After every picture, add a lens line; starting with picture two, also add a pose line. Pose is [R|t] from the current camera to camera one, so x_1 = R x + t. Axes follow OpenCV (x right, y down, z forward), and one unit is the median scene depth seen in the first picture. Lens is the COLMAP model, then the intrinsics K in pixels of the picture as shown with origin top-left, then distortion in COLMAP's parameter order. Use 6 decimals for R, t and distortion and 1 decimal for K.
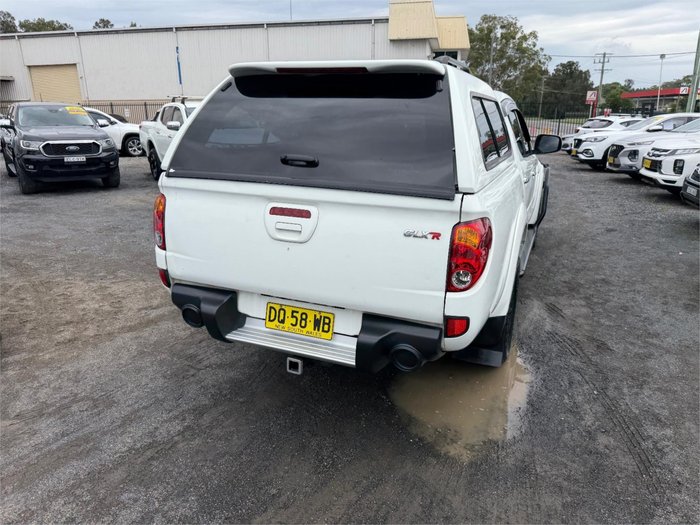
lens RADIAL K [[498.0, 0, 344.8], [0, 498.0, 261.9], [0, 0, 1]] dist [0.020669, -0.027538]
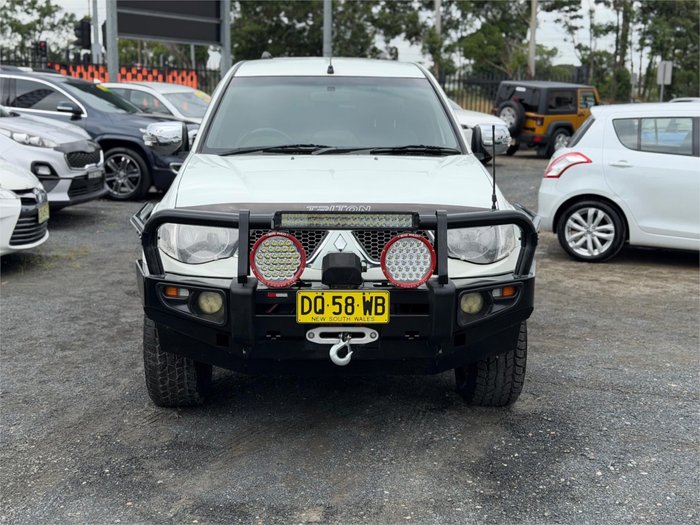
lens RADIAL K [[973.8, 0, 340.7], [0, 973.8, 261.3], [0, 0, 1]] dist [0.221688, -0.501992]
pose [[-0.906754, 0.055322, -0.418014, 1.038670], [-0.138130, 0.897683, 0.418433, -0.893148], [0.398393, 0.437156, -0.806336, 3.014299]]
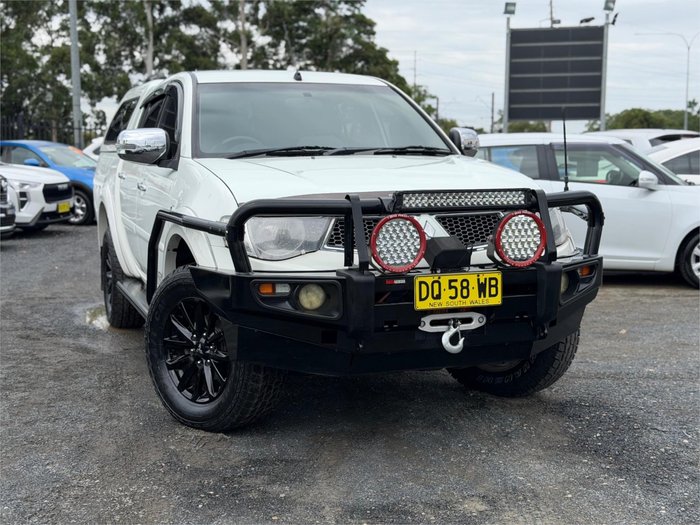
lens RADIAL K [[973.2, 0, 358.9], [0, 973.2, 262.8], [0, 0, 1]] dist [0.252459, -0.727270]
pose [[-0.728694, 0.070042, -0.681248, 1.398384], [-0.196762, 0.931402, 0.306228, -0.706973], [0.655964, 0.357191, -0.664925, 2.757959]]
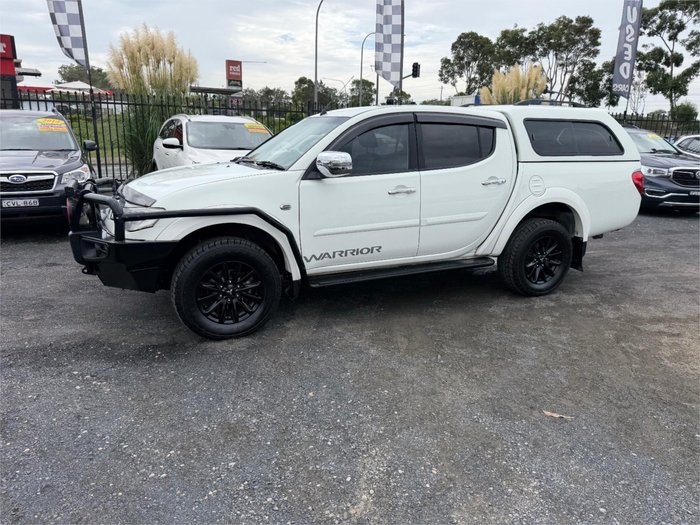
lens RADIAL K [[498.0, 0, 344.8], [0, 498.0, 261.9], [0, 0, 1]] dist [0.020669, -0.027538]
pose [[-0.737711, -0.198087, 0.645402, -0.656859], [0.165280, 0.873904, 0.457138, -0.719740], [-0.654573, 0.443908, -0.611948, 2.428740]]
